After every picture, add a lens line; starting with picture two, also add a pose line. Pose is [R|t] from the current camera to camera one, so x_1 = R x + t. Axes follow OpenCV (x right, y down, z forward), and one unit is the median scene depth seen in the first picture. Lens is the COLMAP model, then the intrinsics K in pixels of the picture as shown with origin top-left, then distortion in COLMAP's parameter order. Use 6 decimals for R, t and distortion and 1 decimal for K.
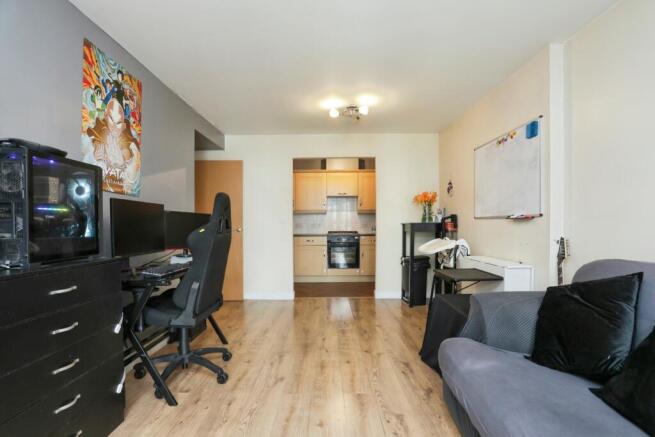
lens RADIAL K [[321.2, 0, 327.3], [0, 321.2, 221.4], [0, 0, 1]] dist [0.000067, 0.001288]
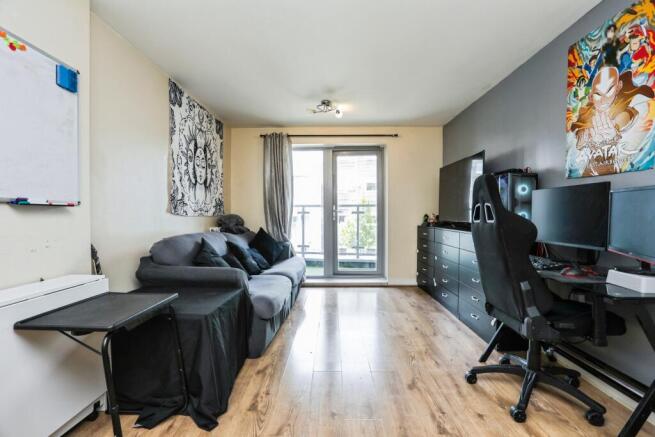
lens RADIAL K [[321.2, 0, 317.0], [0, 321.2, 237.5], [0, 0, 1]] dist [0.000067, 0.001288]
pose [[-0.998988, 0.004659, 0.044732, 0.075659], [0.007354, 0.998156, 0.060261, 0.021074], [-0.044368, 0.060529, -0.997180, 1.878135]]
